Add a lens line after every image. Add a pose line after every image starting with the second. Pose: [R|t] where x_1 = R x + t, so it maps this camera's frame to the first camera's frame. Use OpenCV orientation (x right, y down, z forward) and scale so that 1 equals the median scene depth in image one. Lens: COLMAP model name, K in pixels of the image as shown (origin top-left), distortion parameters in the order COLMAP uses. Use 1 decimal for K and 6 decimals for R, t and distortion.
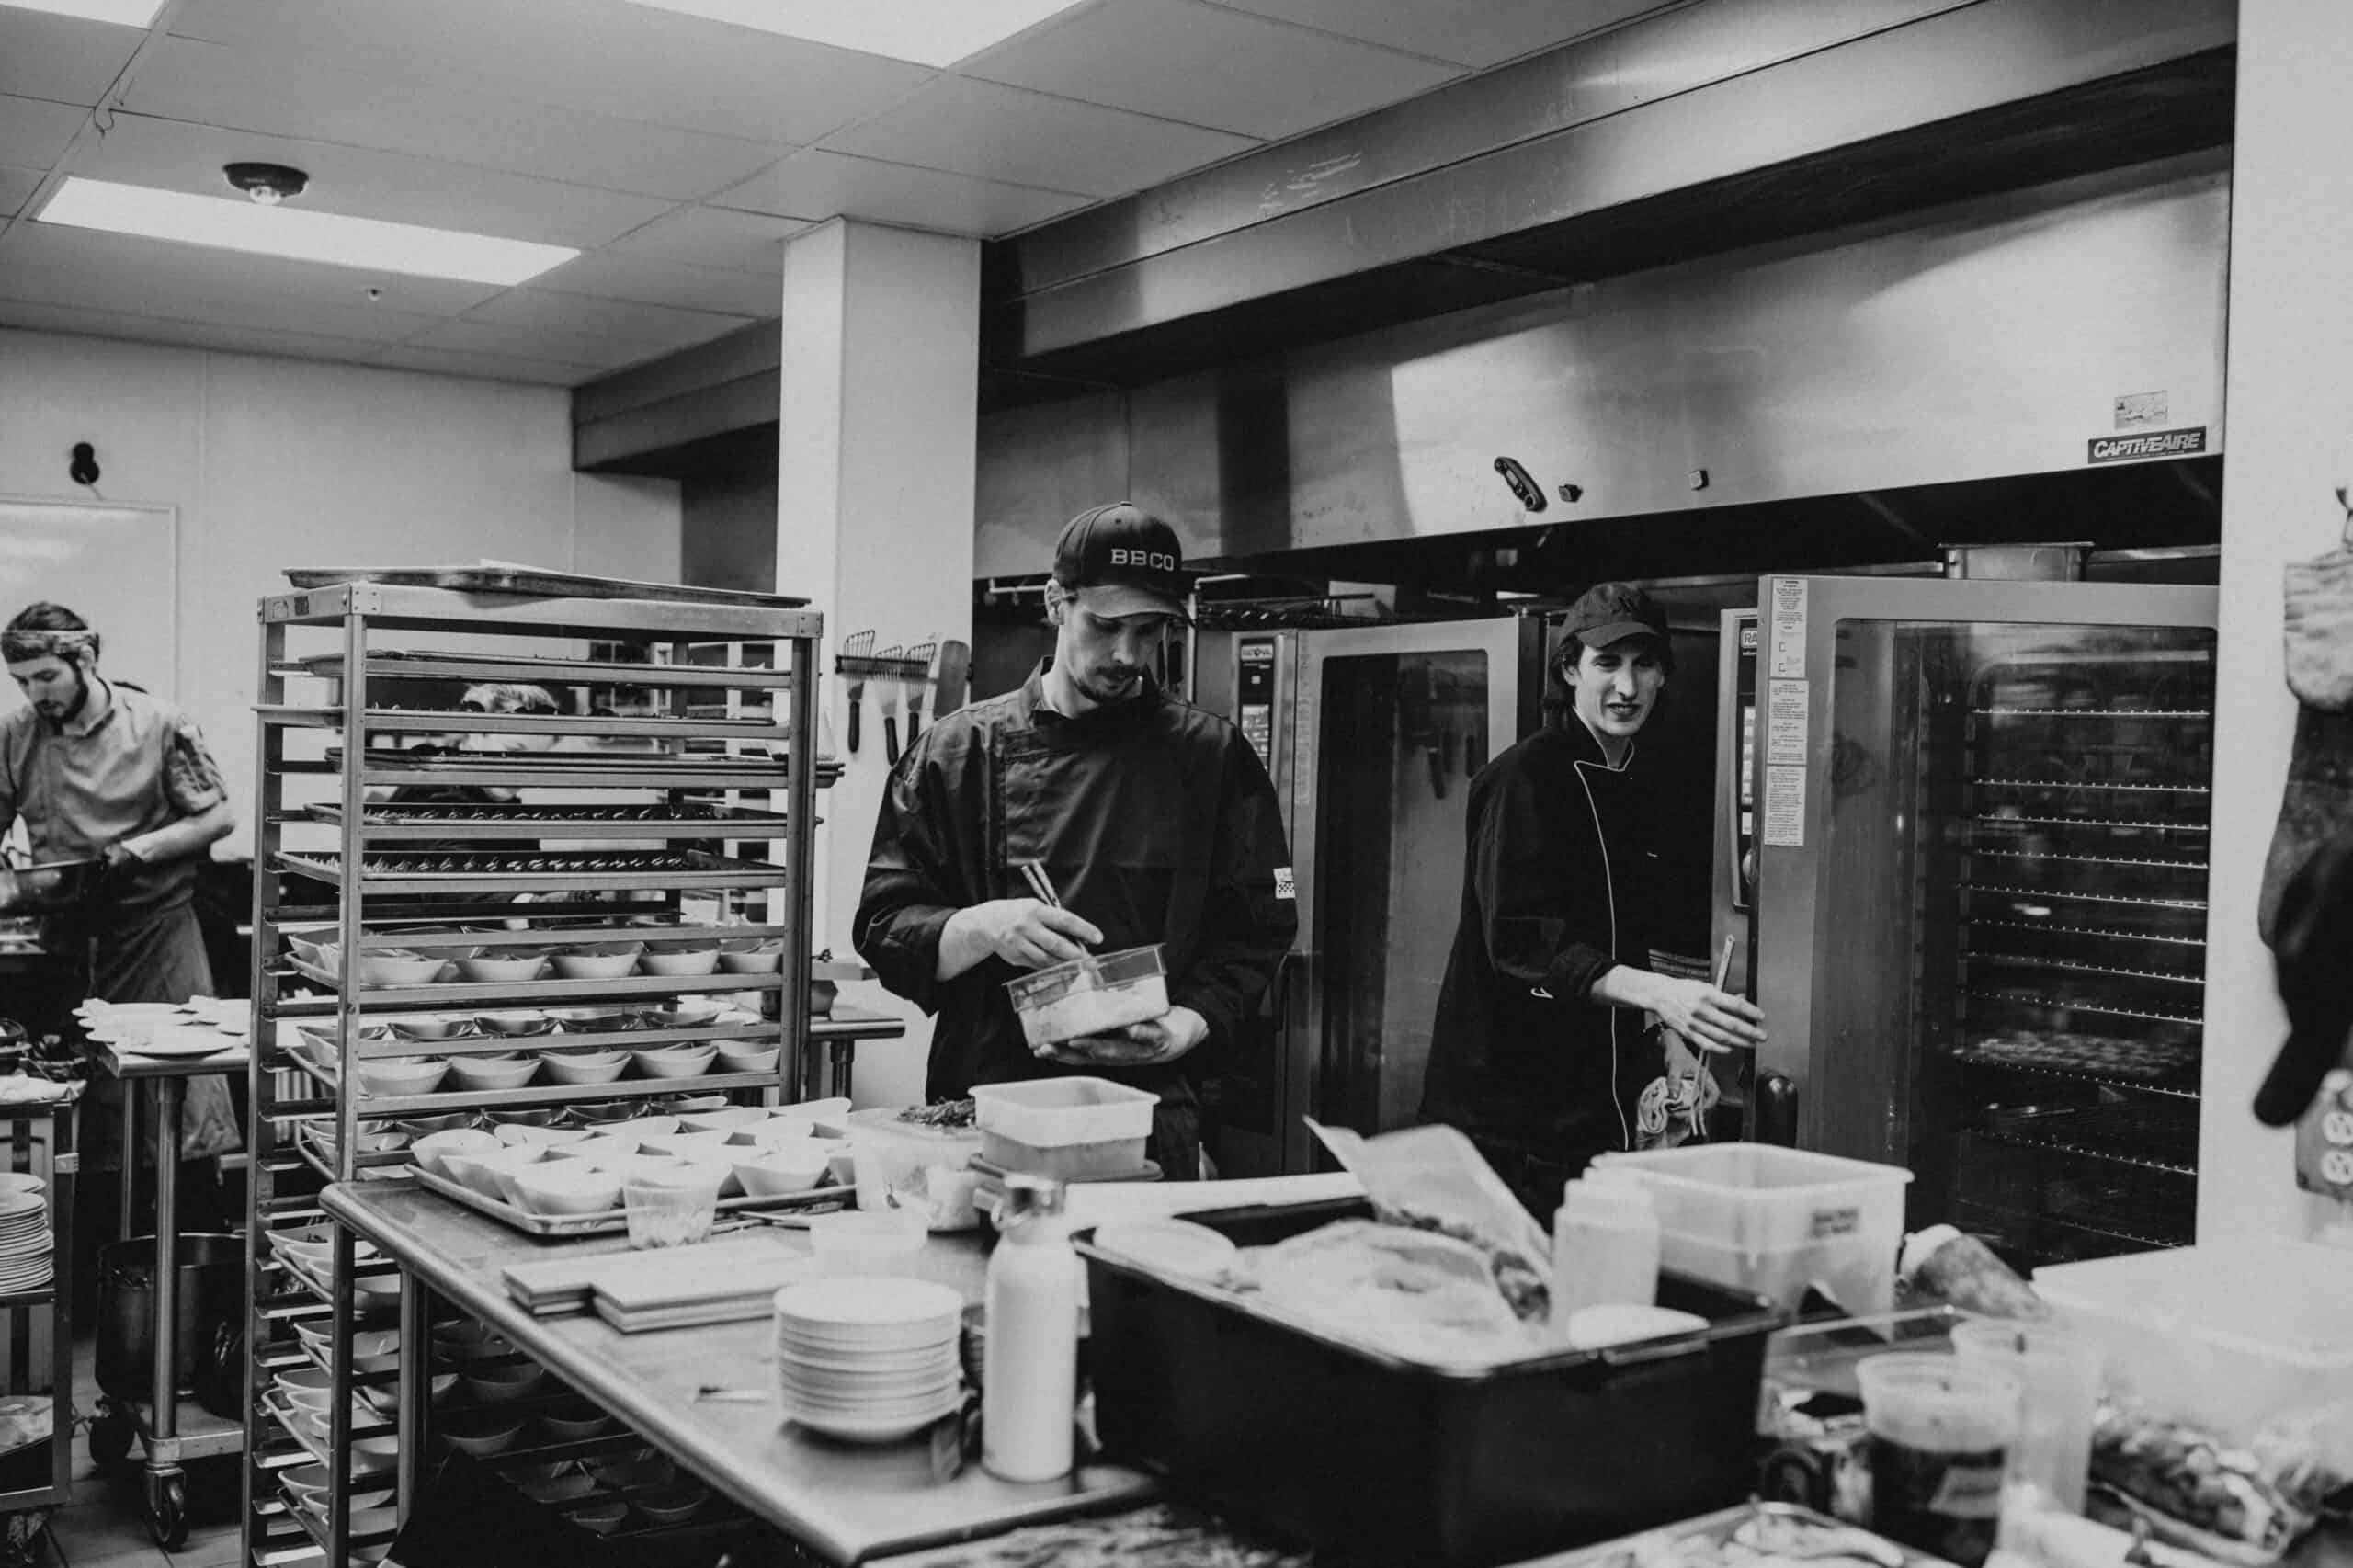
lens RADIAL K [[2321.8, 0, 1173.1], [0, 2321.8, 773.8], [0, 0, 1]] dist [0.000382, 0.000000]
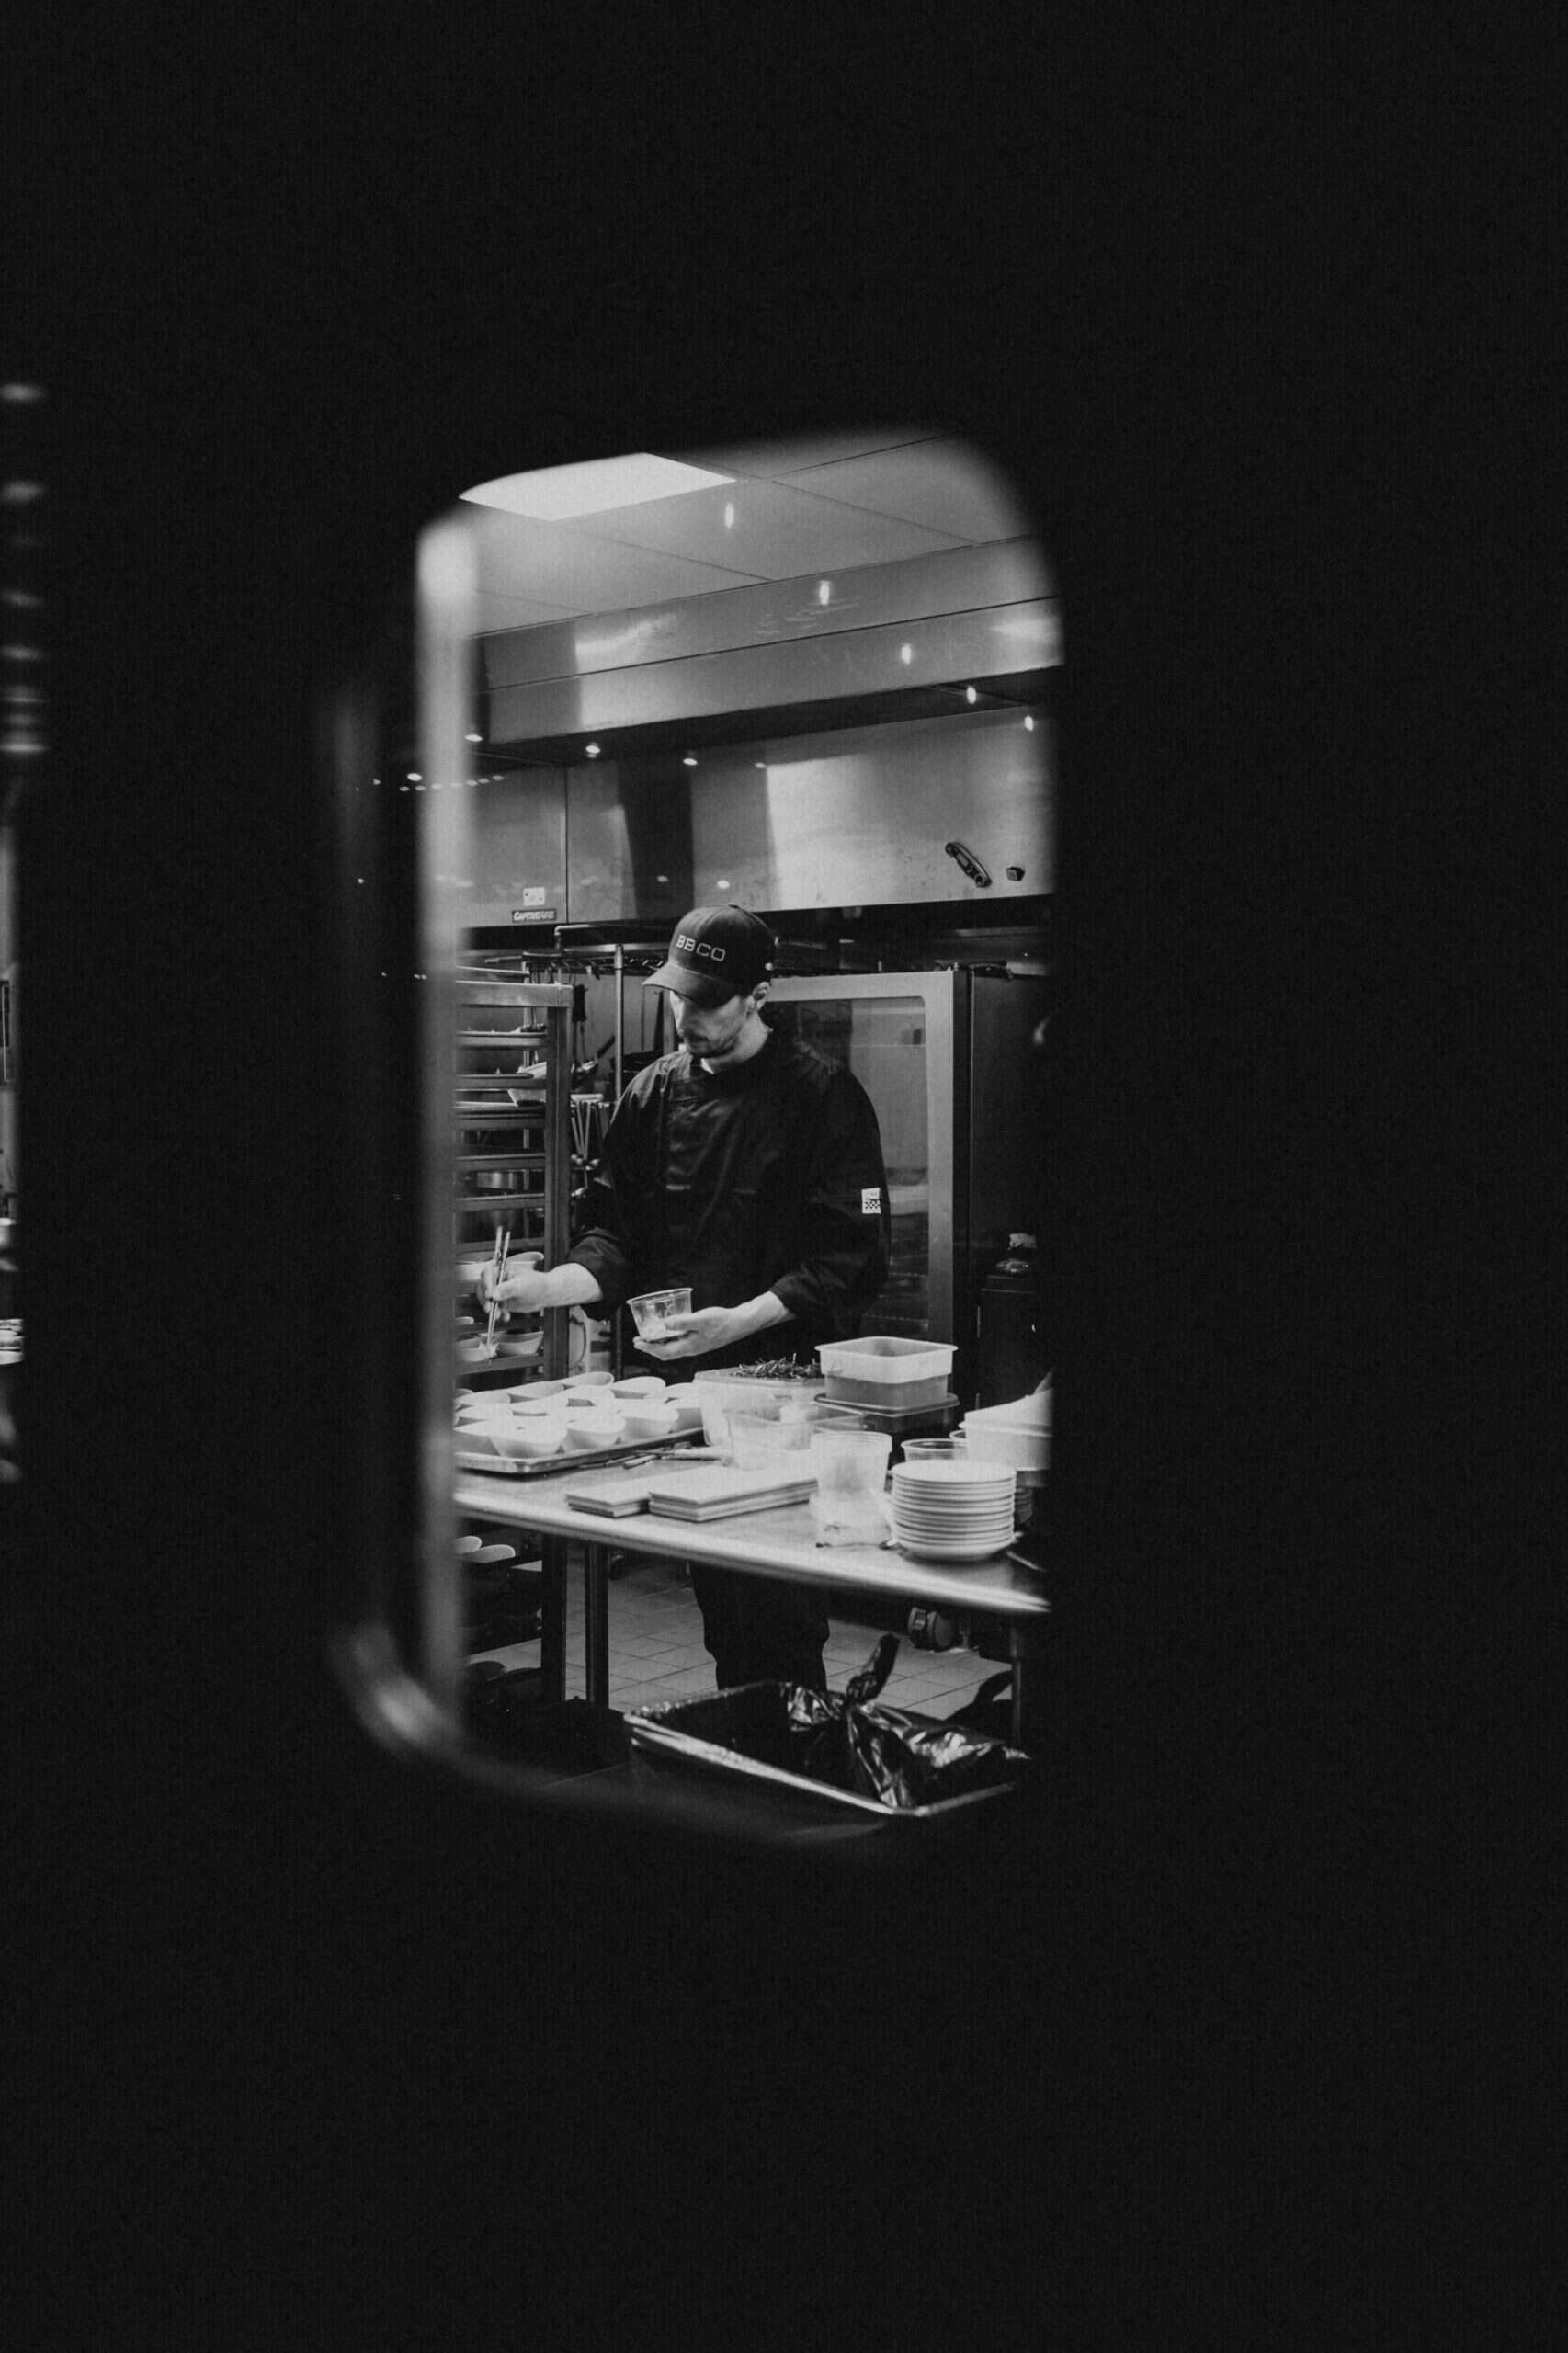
lens RADIAL K [[2321.8, 0, 787.6], [0, 2321.8, 1187.1], [0, 0, 1]] dist [0.000382, 0.000000]
pose [[0.969872, -0.035681, 0.240990, -0.255220], [0.025127, 0.998592, 0.046729, -0.013964], [-0.242318, -0.039266, 0.969402, -0.187747]]
